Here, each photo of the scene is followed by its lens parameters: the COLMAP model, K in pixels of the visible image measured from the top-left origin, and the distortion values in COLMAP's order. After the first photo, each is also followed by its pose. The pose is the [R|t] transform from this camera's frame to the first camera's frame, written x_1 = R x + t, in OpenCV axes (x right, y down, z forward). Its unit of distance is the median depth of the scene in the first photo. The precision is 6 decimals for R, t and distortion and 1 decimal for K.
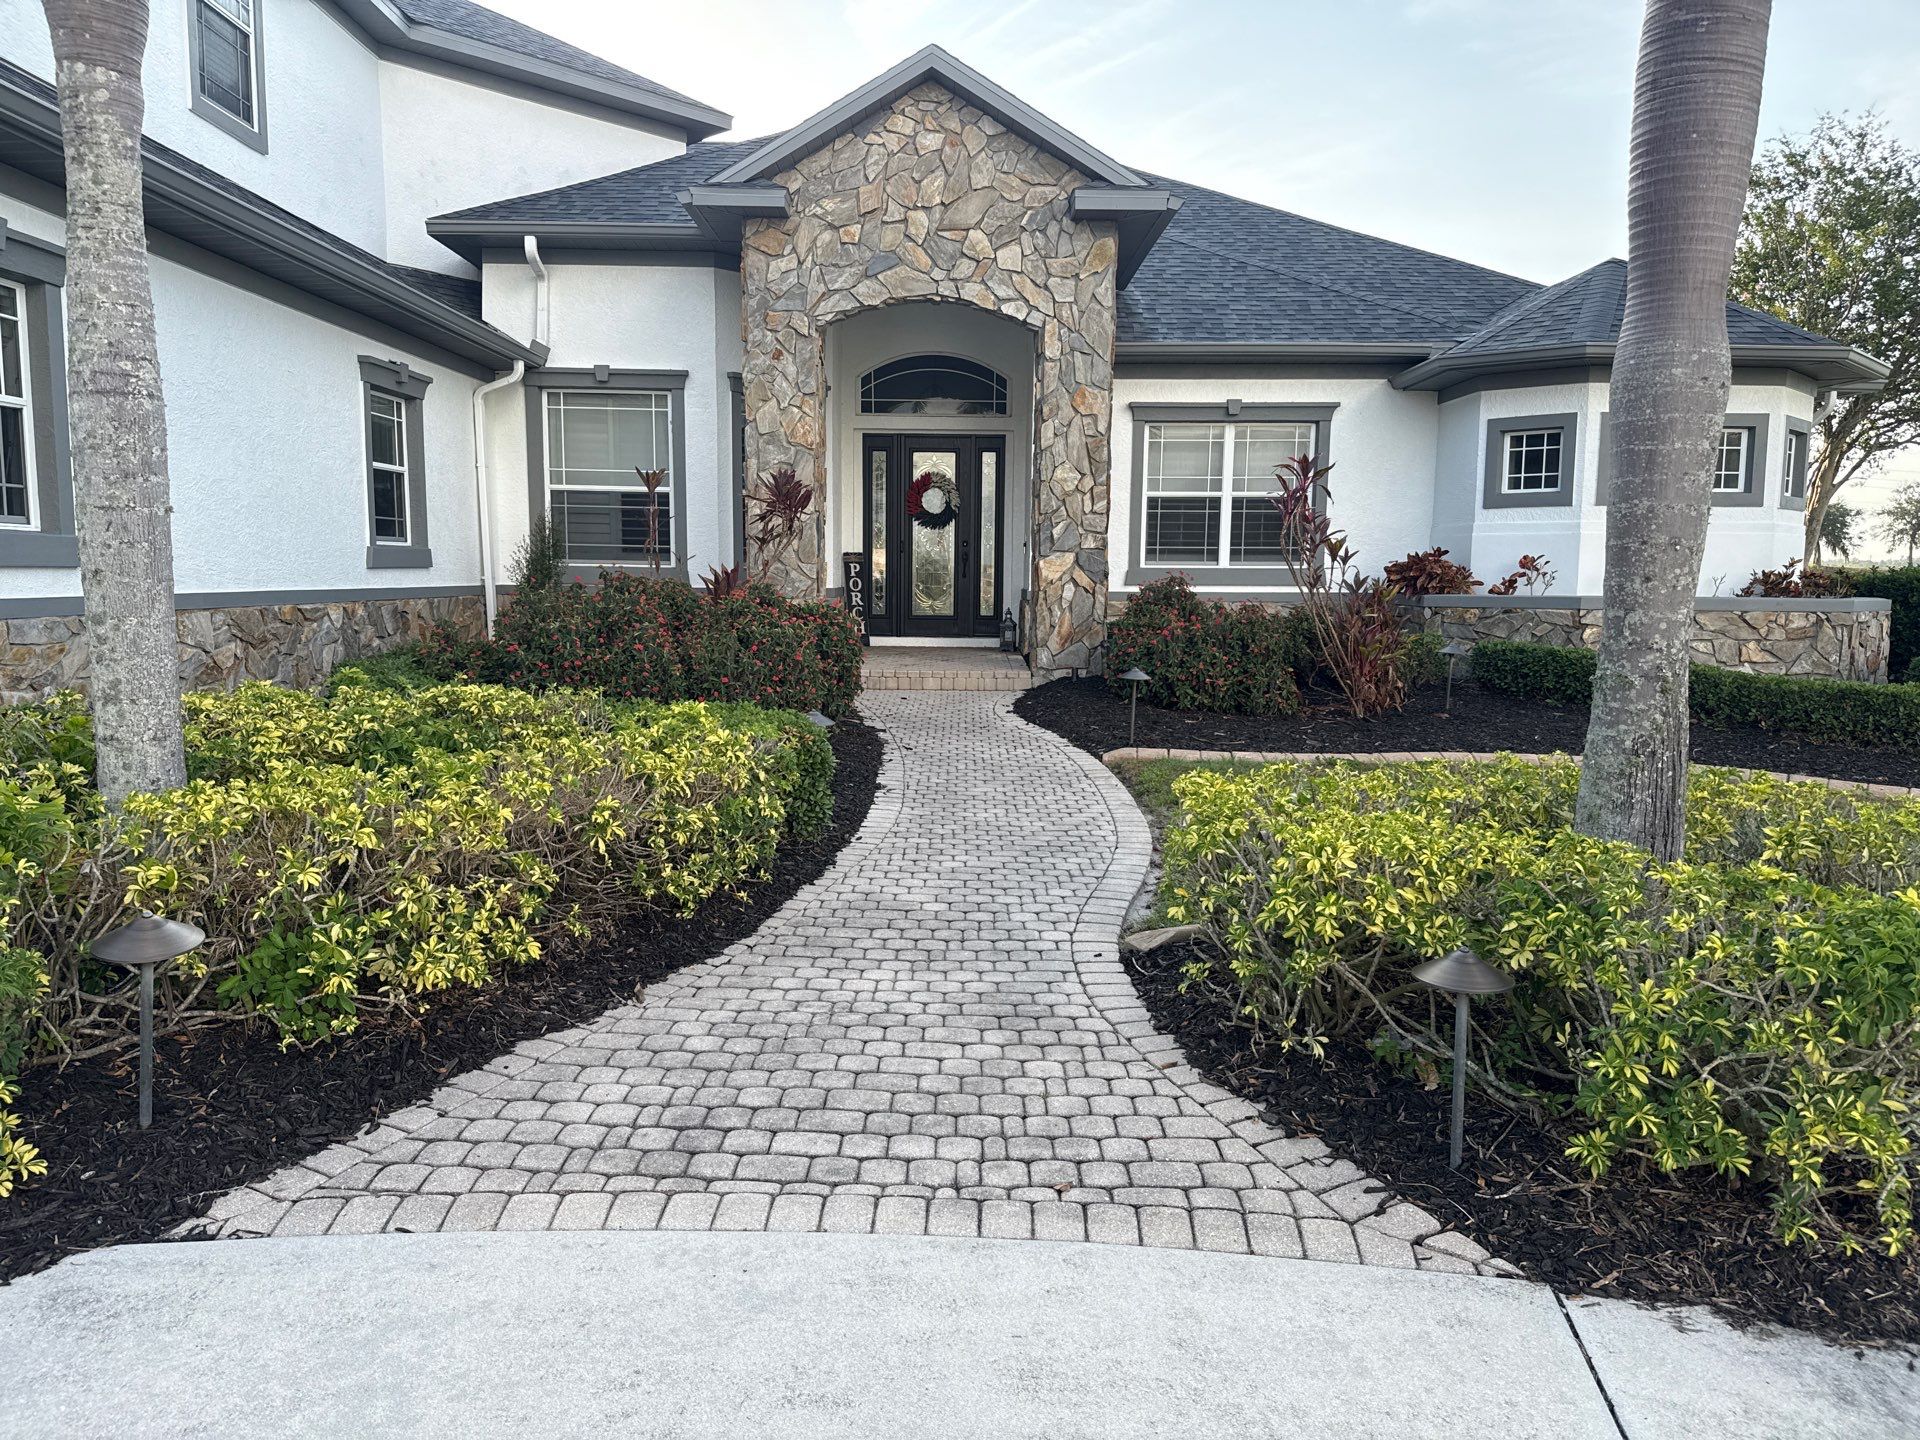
lens RADIAL K [[1341.5, 0, 957.4], [0, 1341.5, 724.4], [0, 0, 1]] dist [0.078258, -0.101816]
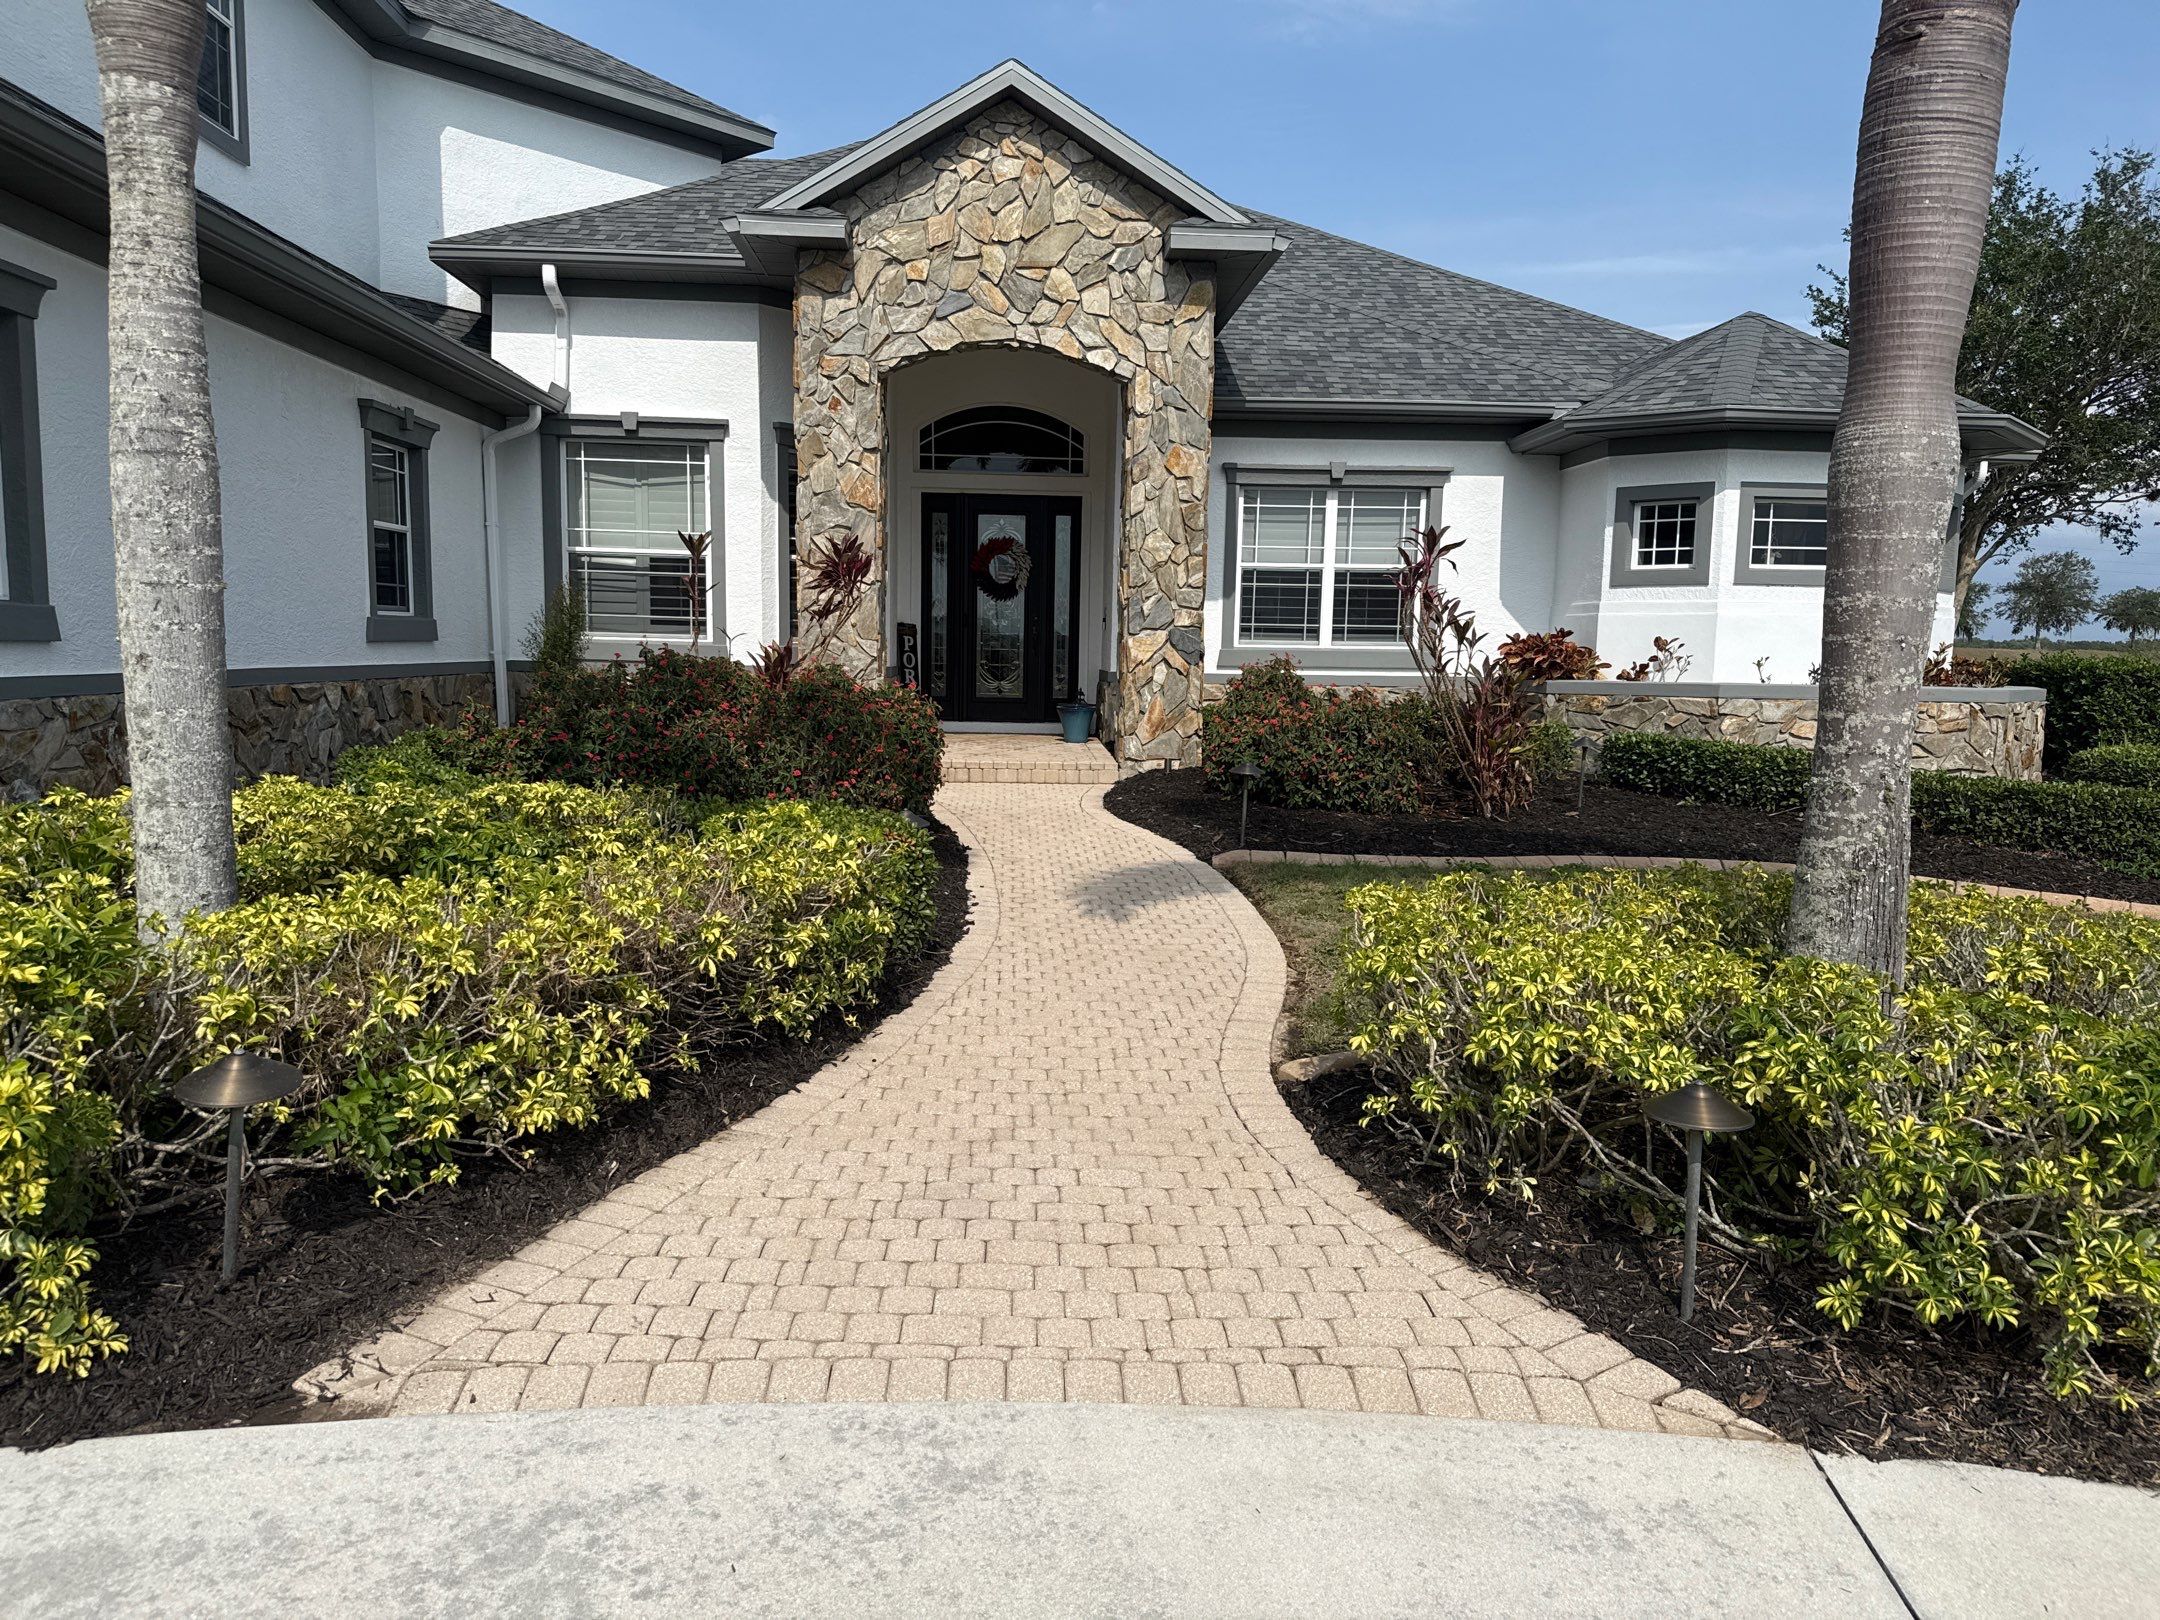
lens RADIAL K [[1506.8, 0, 1069.3], [0, 1506.8, 819.9], [0, 0, 1]] dist [0.076227, -0.099782]
pose [[0.998832, 0.002816, 0.048246, -0.027971], [-0.002938, 0.999993, 0.002454, -0.003870], [-0.048239, -0.002593, 0.998832, -0.003514]]
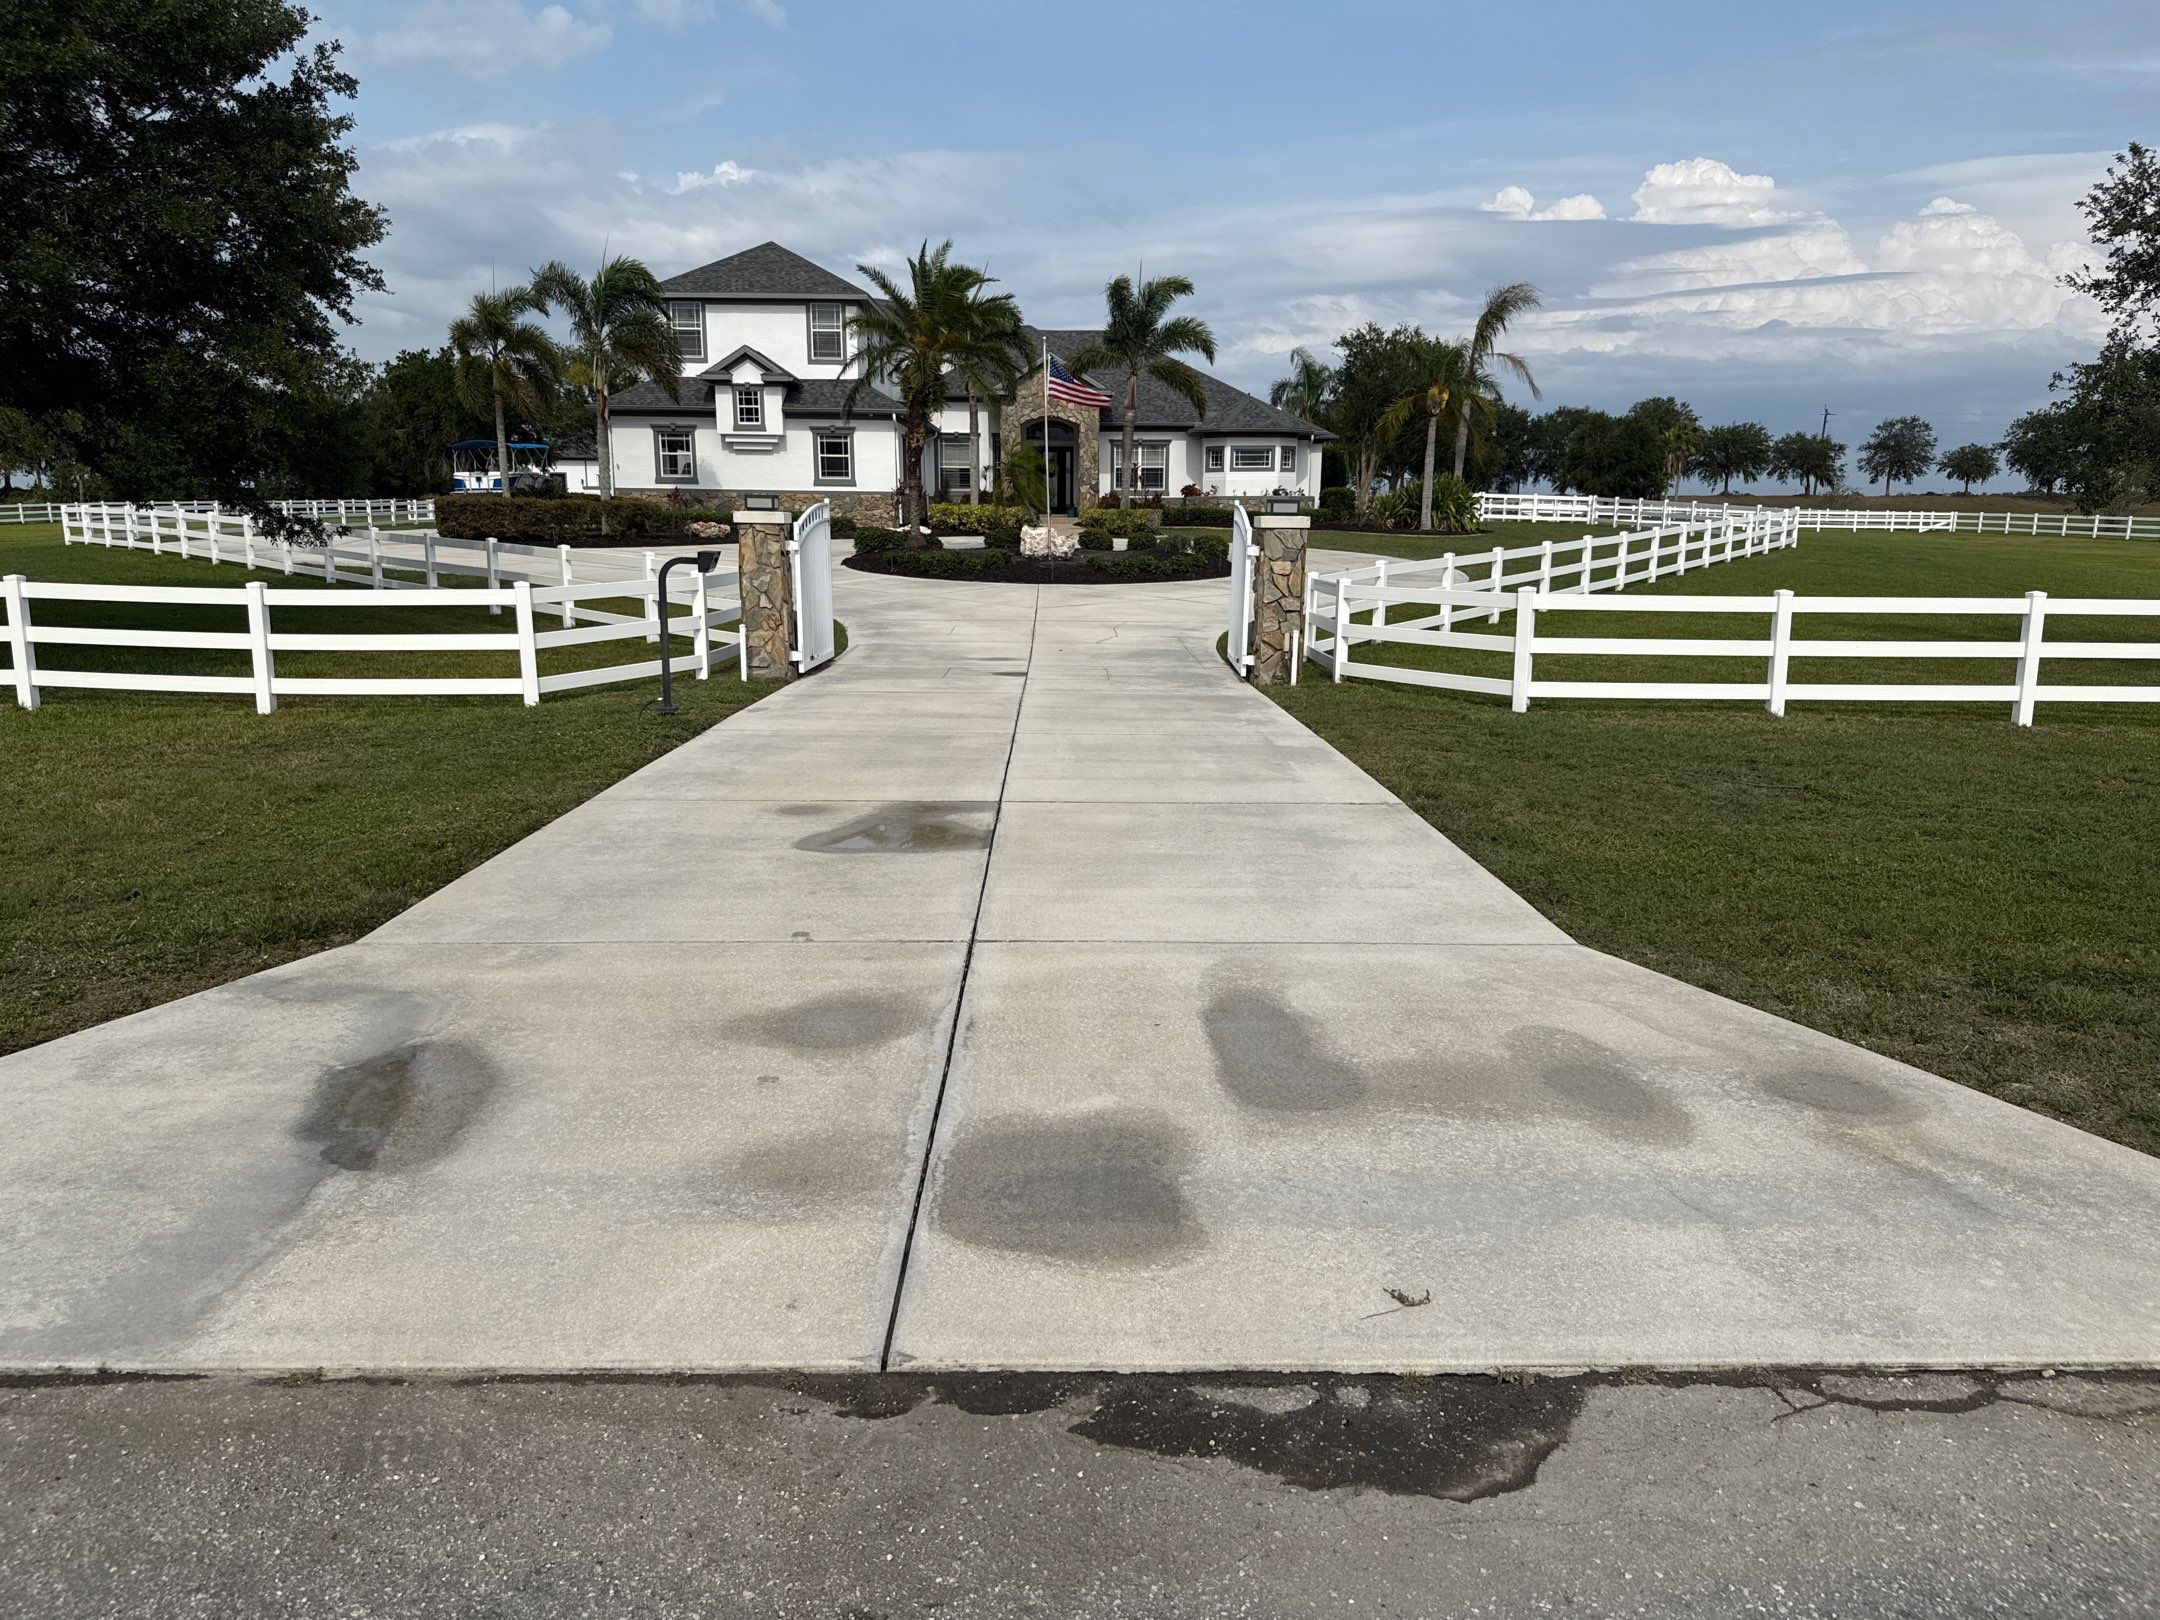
lens RADIAL K [[1512.6, 0, 1068.4], [0, 1512.6, 829.7], [0, 0, 1]] dist [0.060414, -0.001821]
pose [[0.999968, -0.005303, 0.005957, -0.000011], [0.004738, 0.995825, 0.091156, 0.469766], [-0.006415, -0.091125, 0.995819, -3.496671]]
